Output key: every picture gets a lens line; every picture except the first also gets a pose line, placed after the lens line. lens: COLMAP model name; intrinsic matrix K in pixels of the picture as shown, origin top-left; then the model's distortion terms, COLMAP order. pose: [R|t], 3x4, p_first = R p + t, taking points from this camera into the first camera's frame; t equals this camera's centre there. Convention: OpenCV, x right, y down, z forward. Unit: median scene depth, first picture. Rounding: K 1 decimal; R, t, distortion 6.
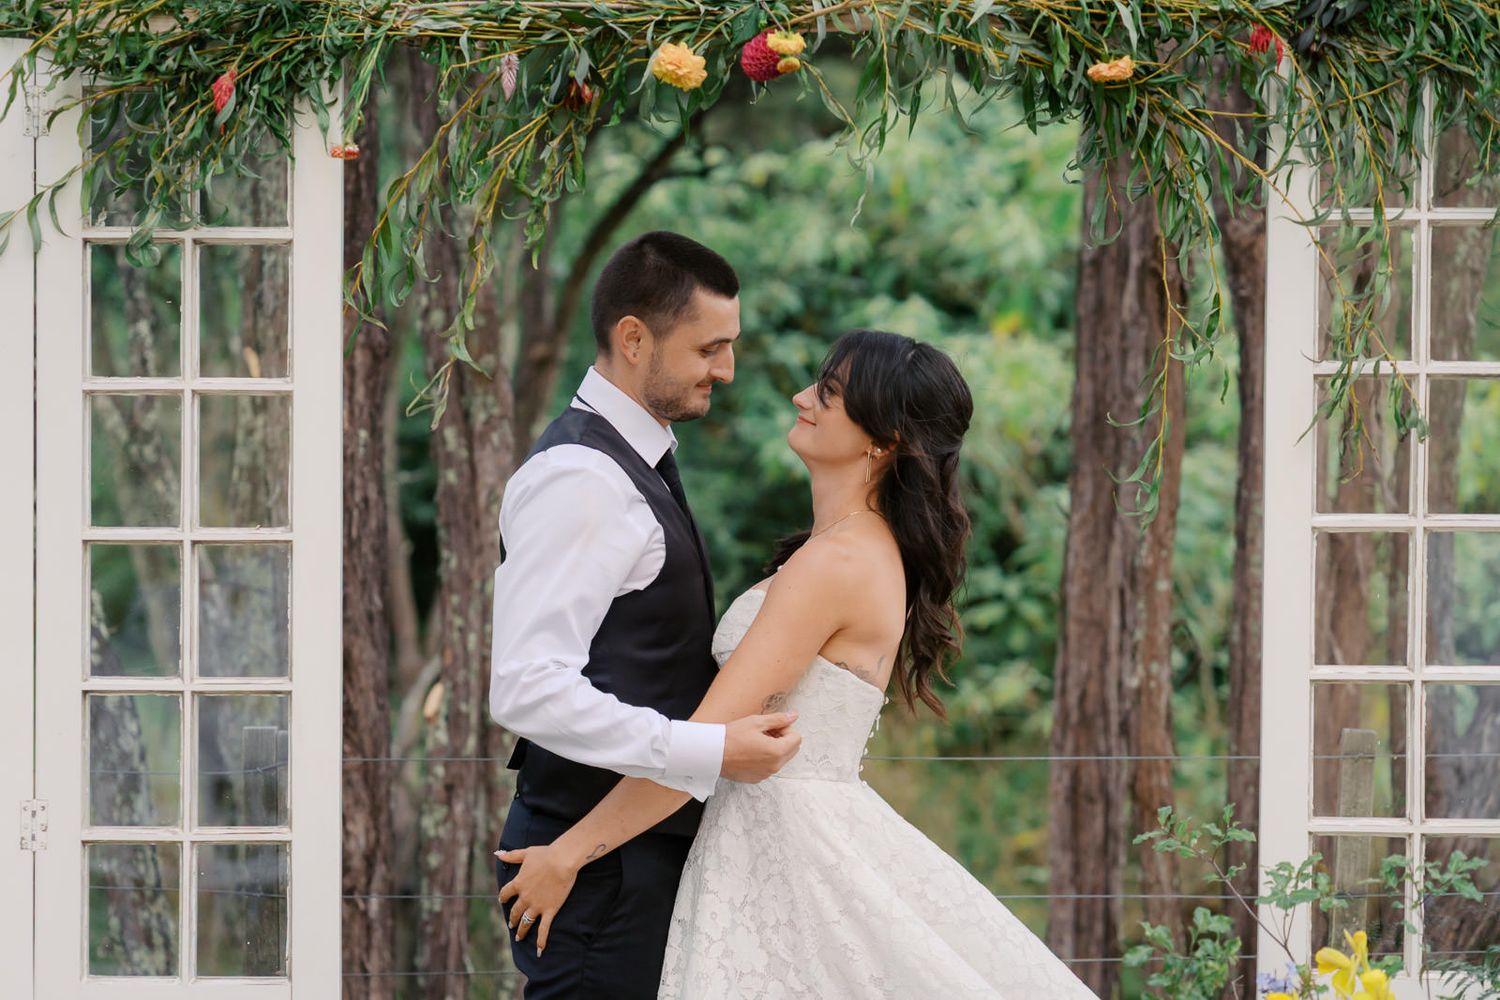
lens RADIAL K [[3684.3, 0, 756.7], [0, 3684.3, 492.5], [0, 0, 1]] dist [-0.273402, 0.000000]
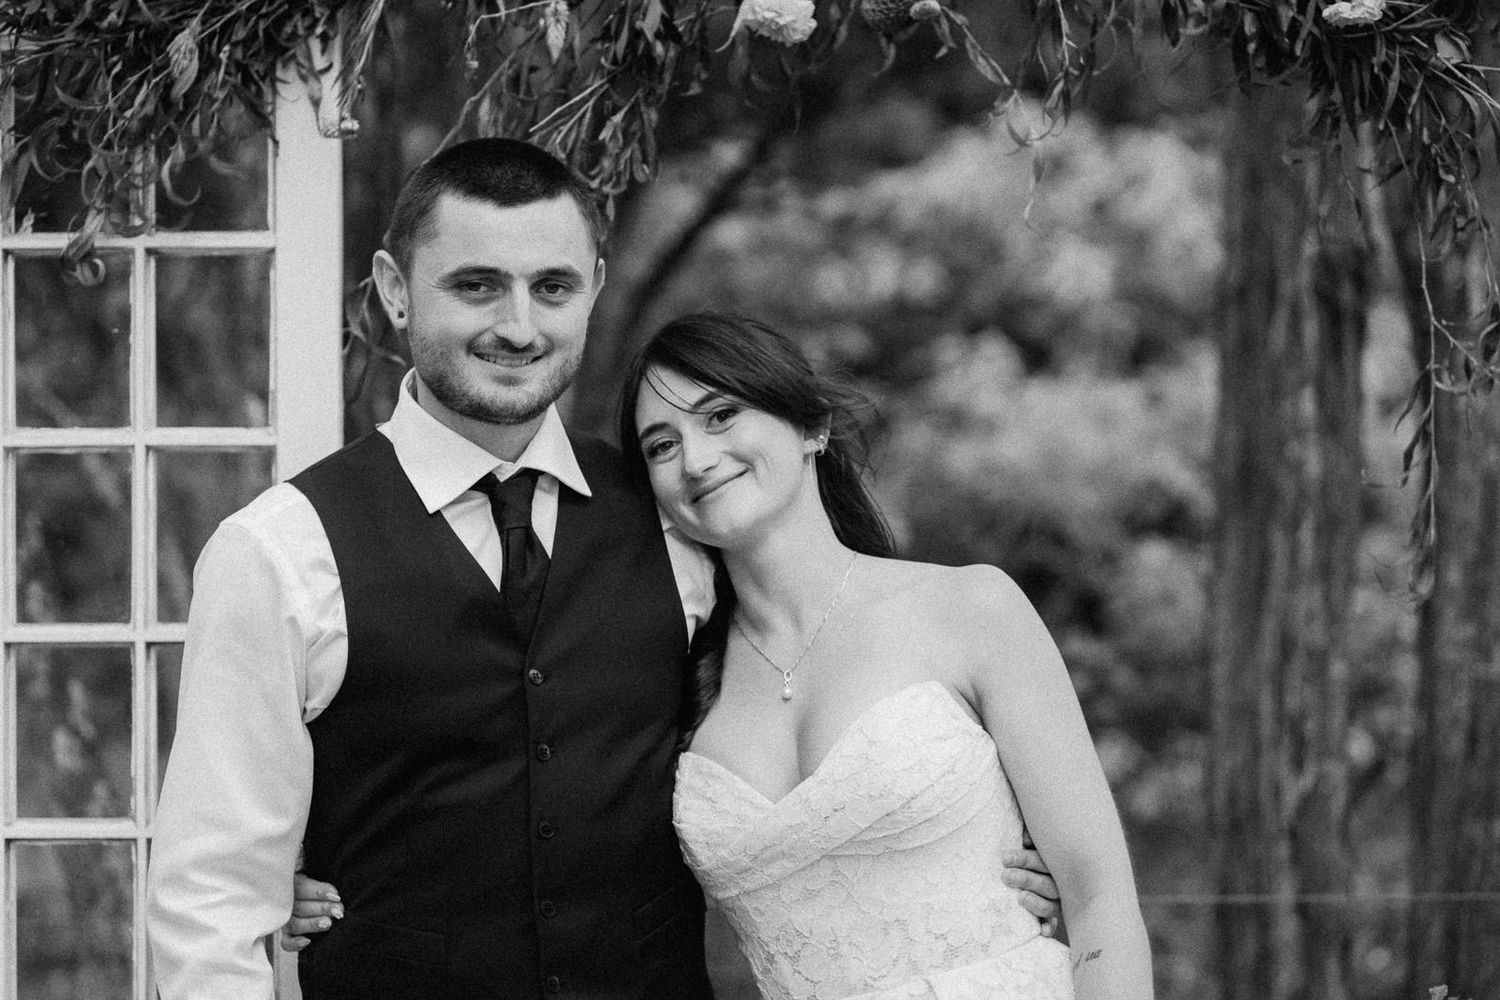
lens RADIAL K [[3684.3, 0, 741.5], [0, 3684.3, 509.2], [0, 0, 1]] dist [-0.273402, 0.000000]
pose [[0.999812, -0.008468, -0.017415, -0.016612], [0.008300, 0.999919, -0.009692, -0.006204], [0.017495, 0.009546, 0.999801, 0.238953]]
